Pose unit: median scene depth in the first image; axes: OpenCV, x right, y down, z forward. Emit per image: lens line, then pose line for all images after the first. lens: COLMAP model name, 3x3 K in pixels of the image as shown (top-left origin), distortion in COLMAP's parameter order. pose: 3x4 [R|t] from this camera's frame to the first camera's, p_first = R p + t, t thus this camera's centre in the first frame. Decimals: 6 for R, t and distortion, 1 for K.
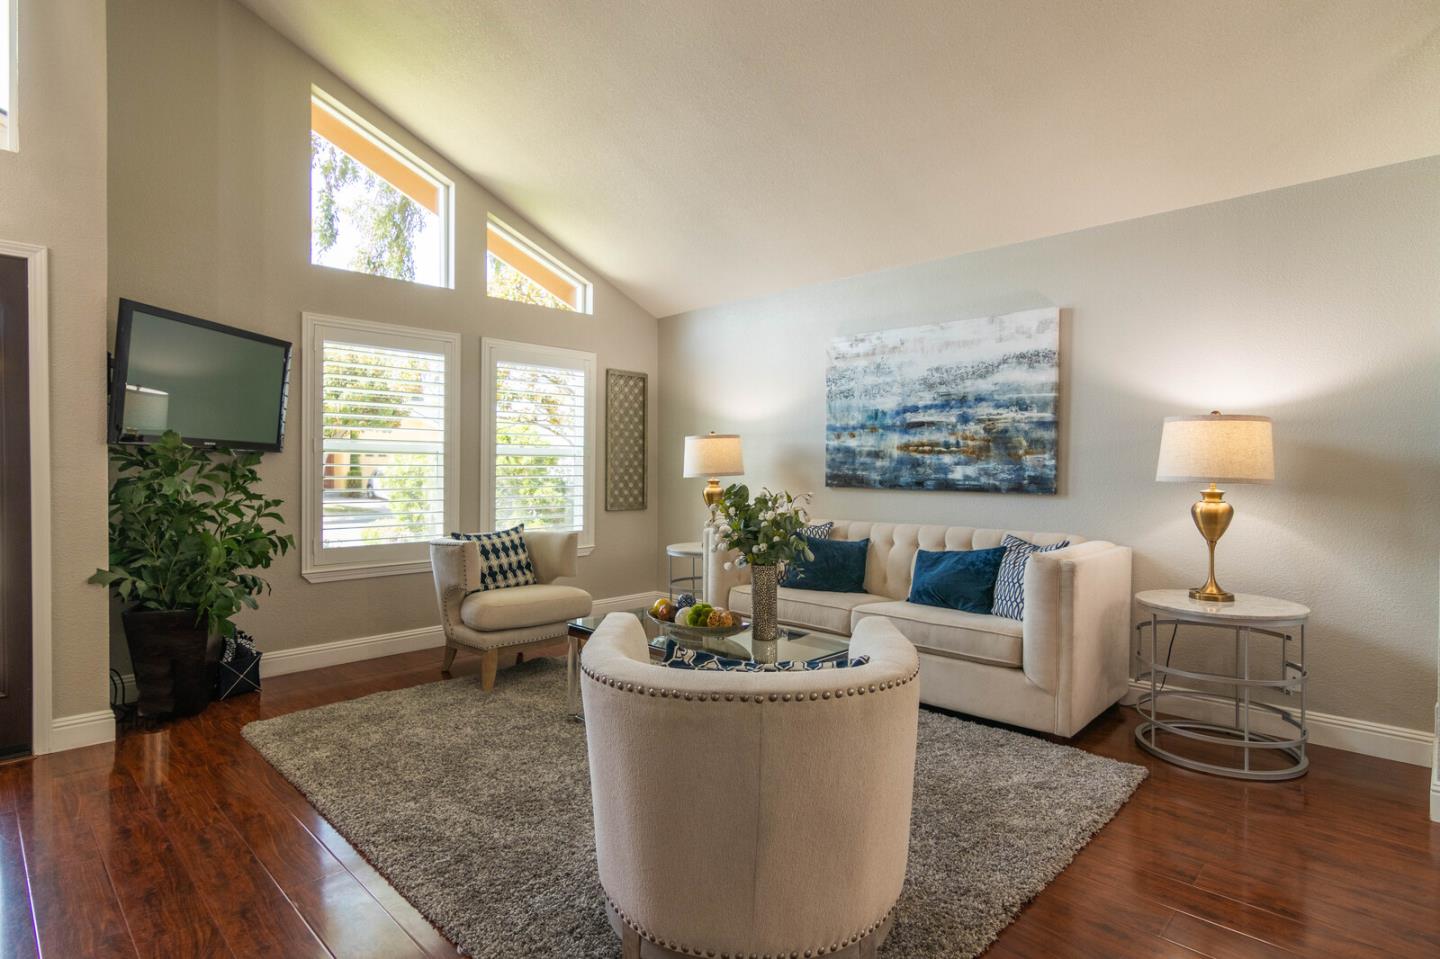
lens RADIAL K [[690.7, 0, 661.1], [0, 690.7, 470.9], [0, 0, 1]] dist [-0.001521, -0.000186]
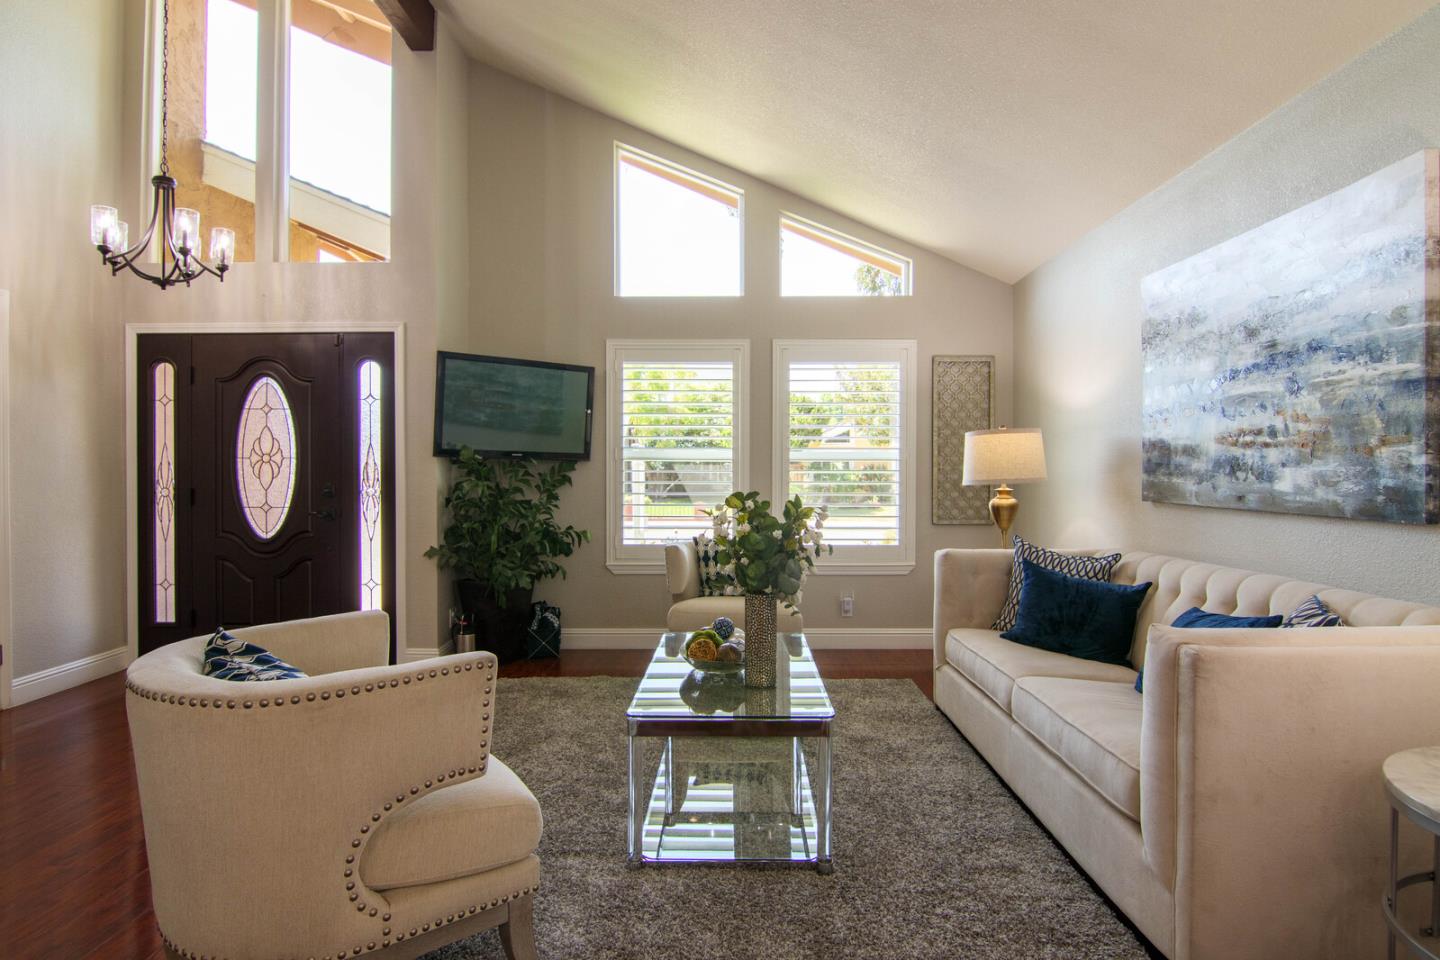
lens RADIAL K [[732.2, 0, 721.3], [0, 732.2, 473.3], [0, 0, 1]] dist [-0.000428, -0.015815]
pose [[0.735249, -0.002610, -0.677792, 0.475758], [-0.001354, 0.999985, -0.005319, 0.000694], [0.677796, 0.004829, 0.735234, 0.234697]]
